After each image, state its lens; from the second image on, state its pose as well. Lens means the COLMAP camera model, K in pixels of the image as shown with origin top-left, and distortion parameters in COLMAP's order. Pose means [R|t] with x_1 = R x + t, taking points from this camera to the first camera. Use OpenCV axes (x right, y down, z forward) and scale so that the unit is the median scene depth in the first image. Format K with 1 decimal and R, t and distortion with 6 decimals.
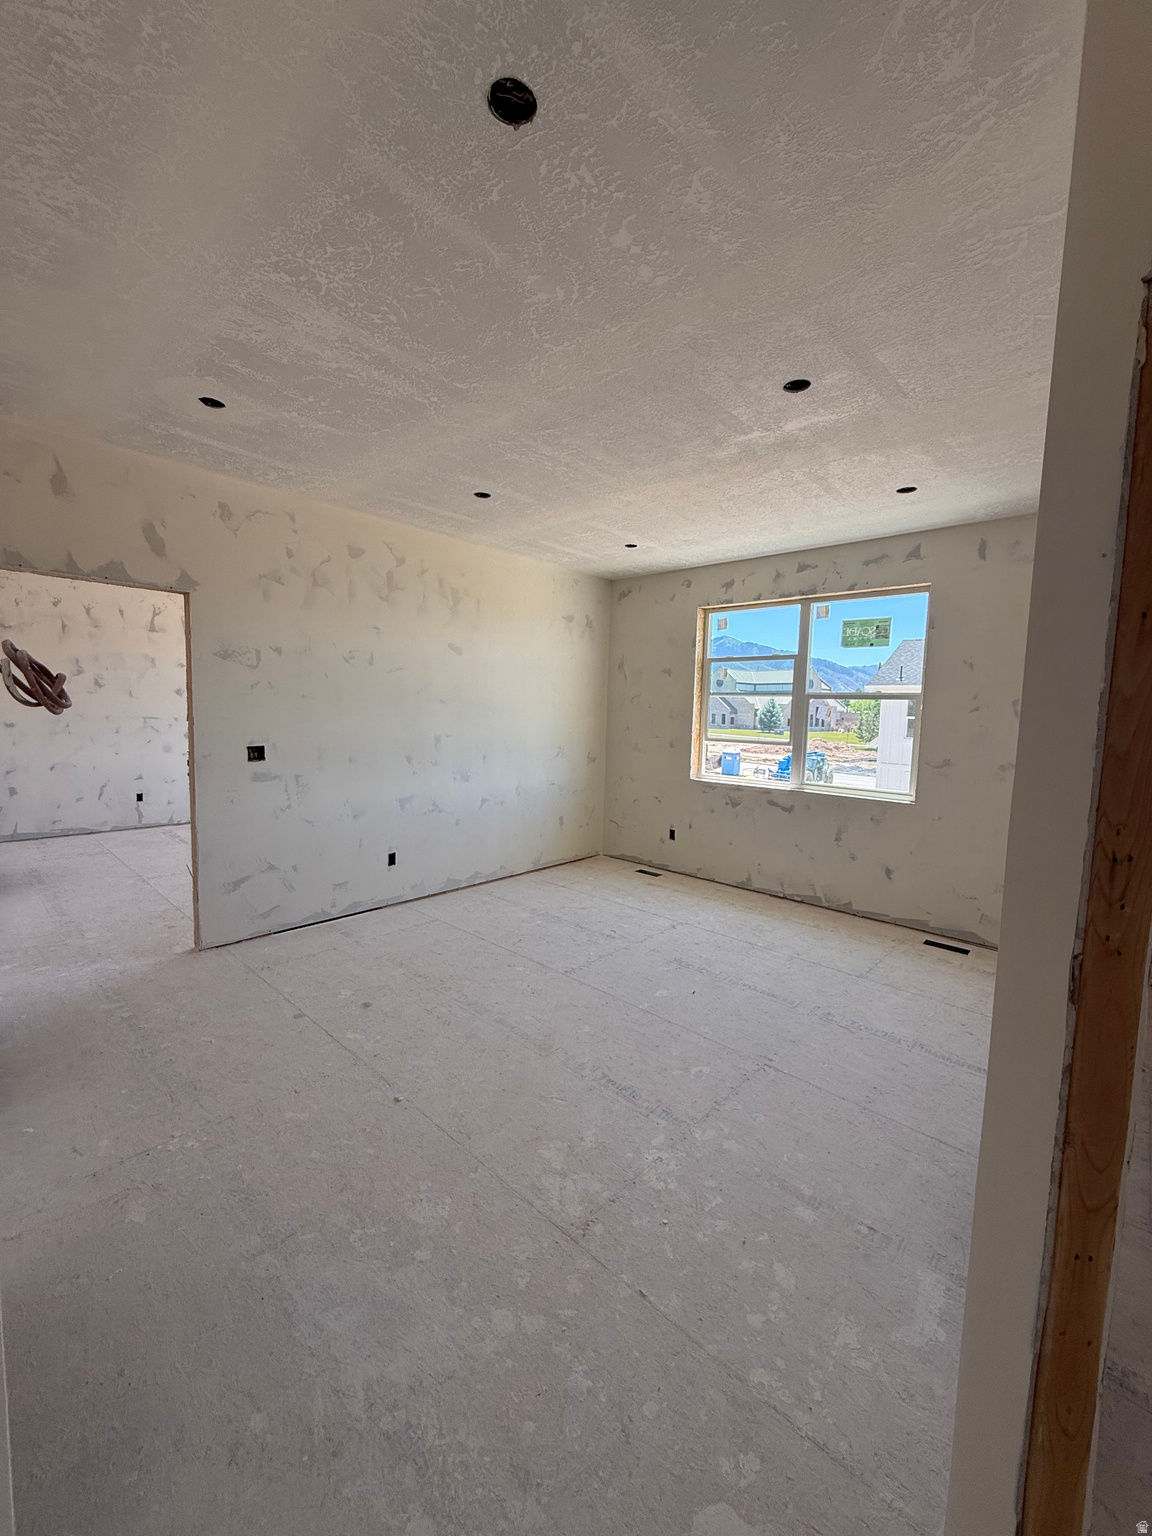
lens RADIAL K [[616.1, 0, 582.1], [0, 616.1, 766.9], [0, 0, 1]] dist [0.000374, 0.000065]
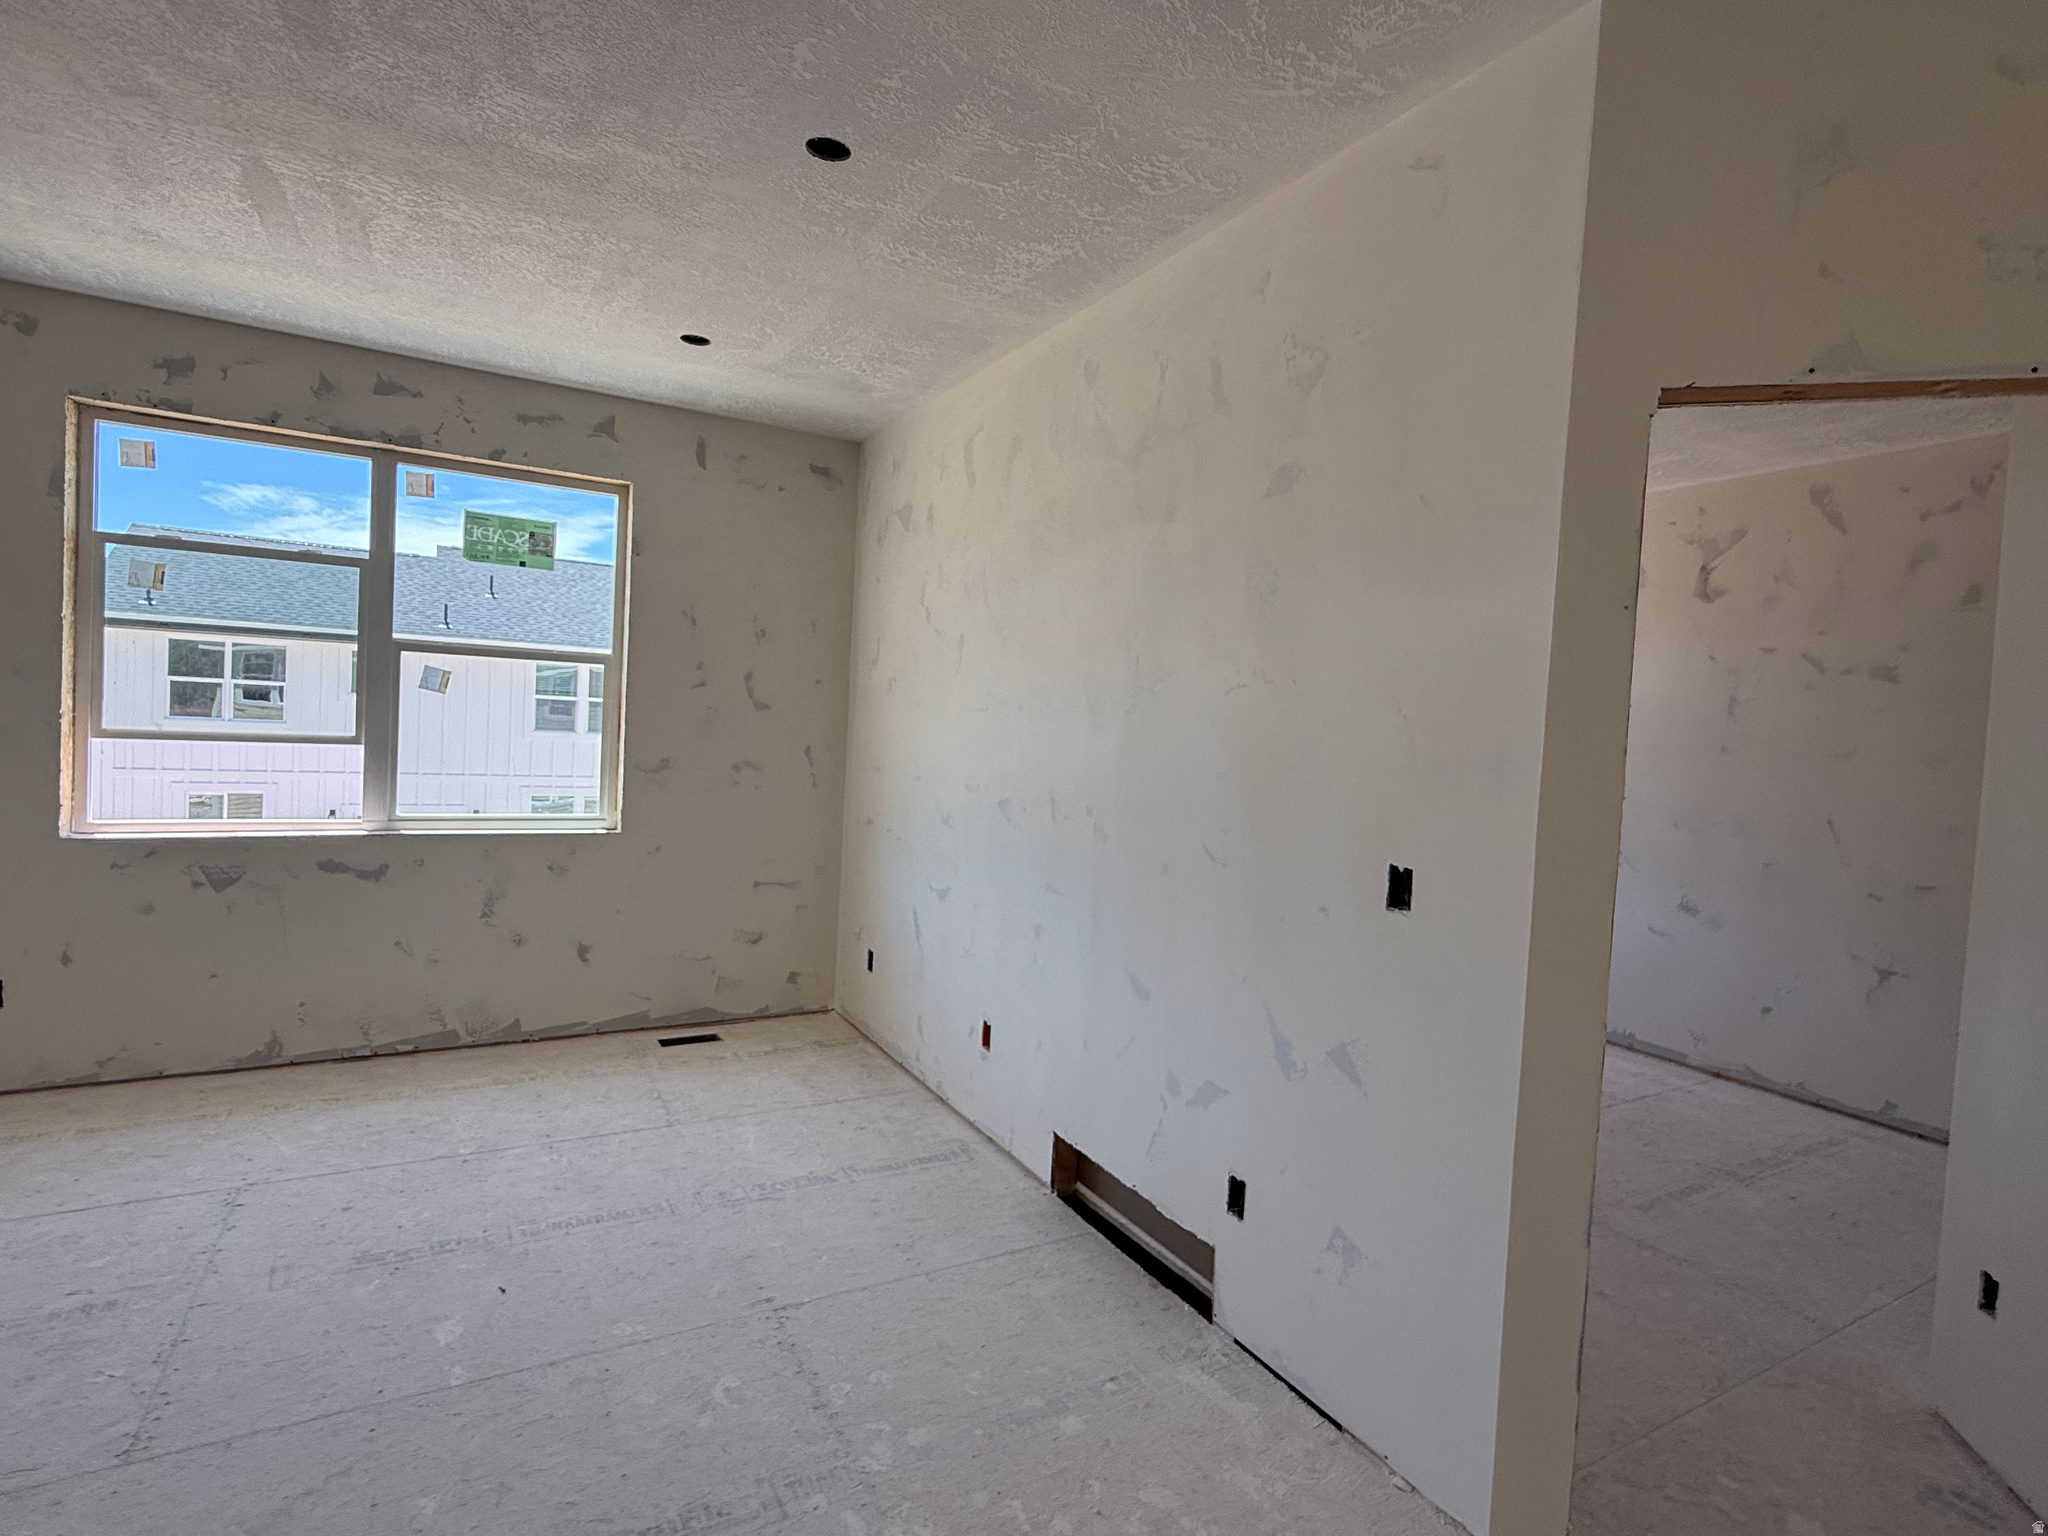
lens RADIAL K [[1011.5, 0, 1018.6], [0, 1011.5, 763.9], [0, 0, 1]] dist [0.001303, -0.001026]
pose [[0.303948, -0.049488, 0.951402, -0.298308], [0.046452, 0.998232, 0.037084, -0.027026], [-0.951555, 0.032922, 0.305710, 0.289262]]
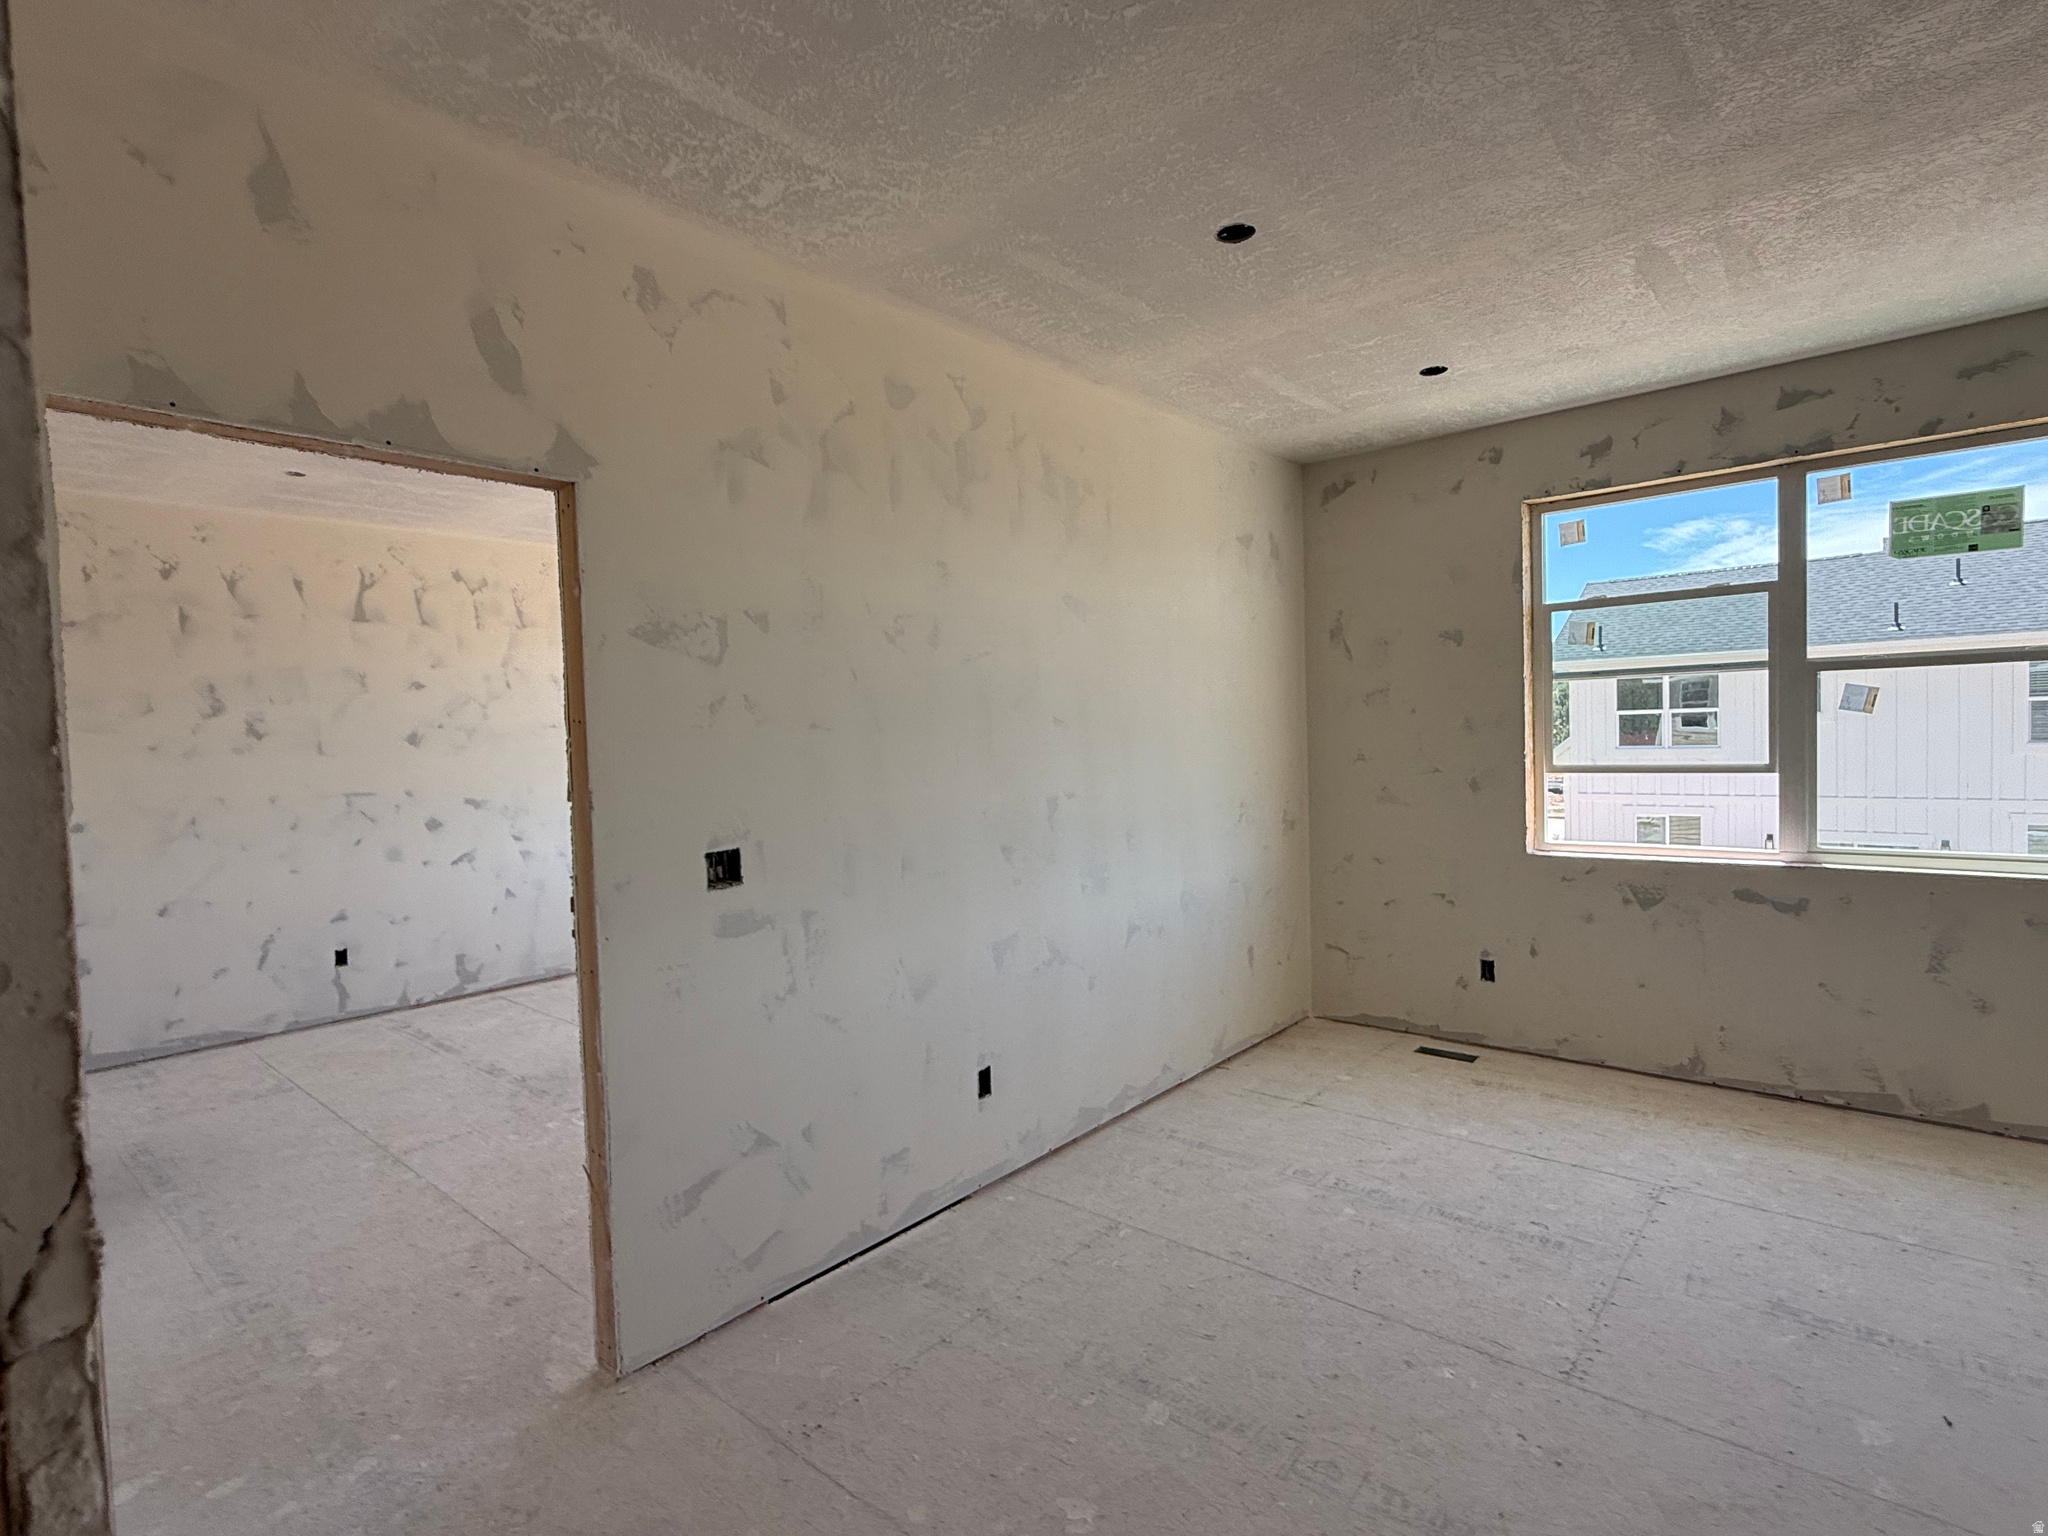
lens RADIAL K [[1011.5, 0, 1025.3], [0, 1011.5, 769.7], [0, 0, 1]] dist [0.001303, -0.001026]
pose [[0.997724, -0.060305, 0.030179, -0.291263], [0.061928, 0.996502, -0.056115, -0.031474], [-0.026689, 0.057856, 0.997968, 0.265939]]
